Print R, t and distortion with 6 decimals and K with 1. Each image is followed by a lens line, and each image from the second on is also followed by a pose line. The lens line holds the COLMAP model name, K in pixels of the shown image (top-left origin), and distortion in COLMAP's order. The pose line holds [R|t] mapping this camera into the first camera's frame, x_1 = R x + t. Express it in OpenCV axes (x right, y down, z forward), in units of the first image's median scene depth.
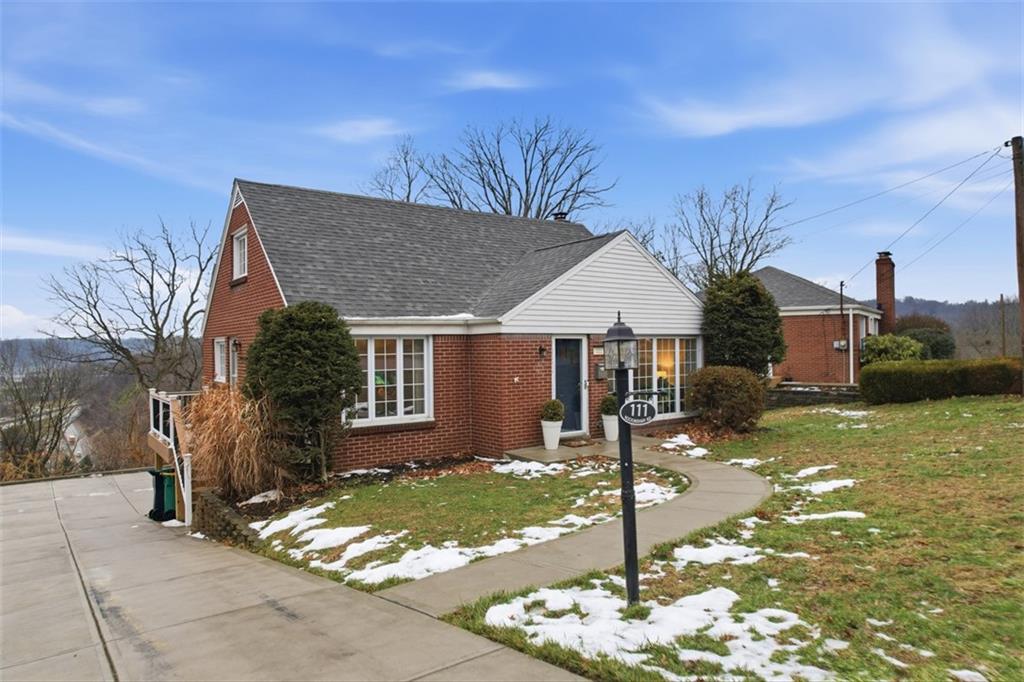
lens RADIAL K [[647.6, 0, 512.0], [0, 647.6, 341.0], [0, 0, 1]] dist [-0.000930, -0.000057]
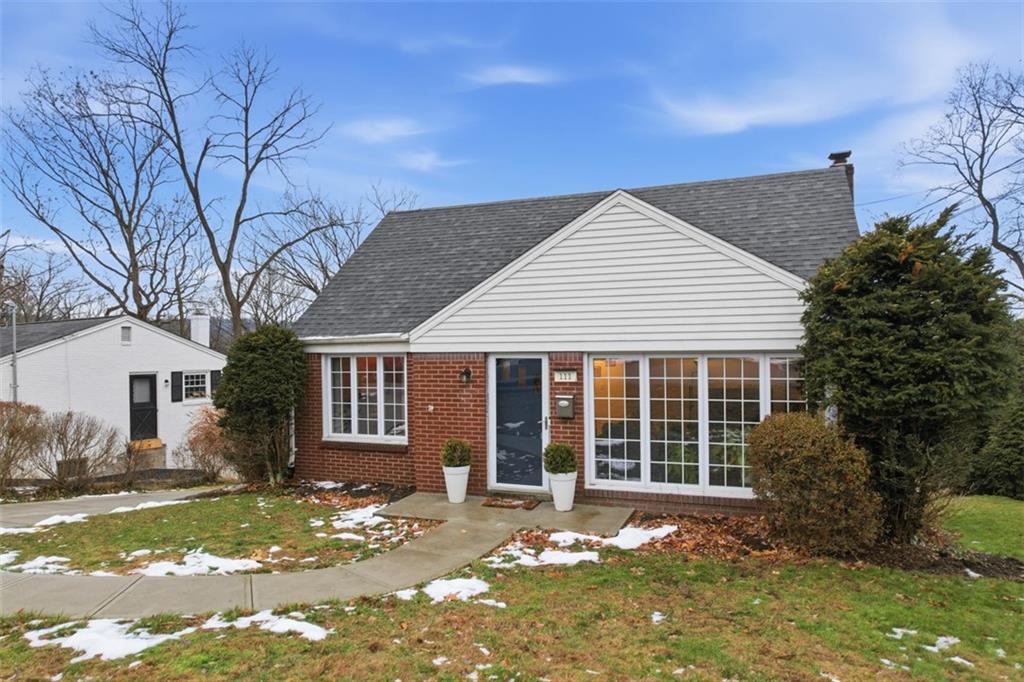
lens RADIAL K [[655.2, 0, 512.0], [0, 655.2, 341.0], [0, 0, 1]] dist [-0.074320, 0.066233]
pose [[0.525385, -0.004093, -0.850855, 0.750609], [0.010302, 0.999946, 0.001551, -0.025852], [0.850802, -0.009581, 0.525398, 0.637857]]
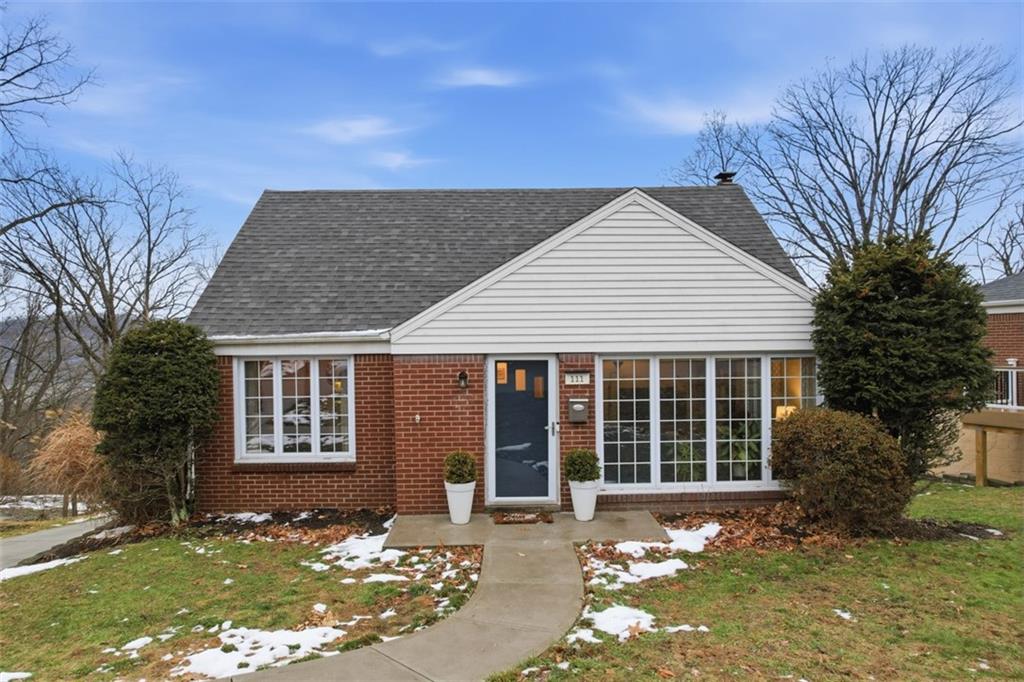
lens RADIAL K [[655.2, 0, 512.0], [0, 655.2, 341.0], [0, 0, 1]] dist [-0.074320, 0.066233]
pose [[0.812200, -0.003939, -0.583366, 0.502808], [0.006041, 0.999980, 0.001658, -0.026274], [0.583348, -0.004871, 0.812208, 0.463012]]
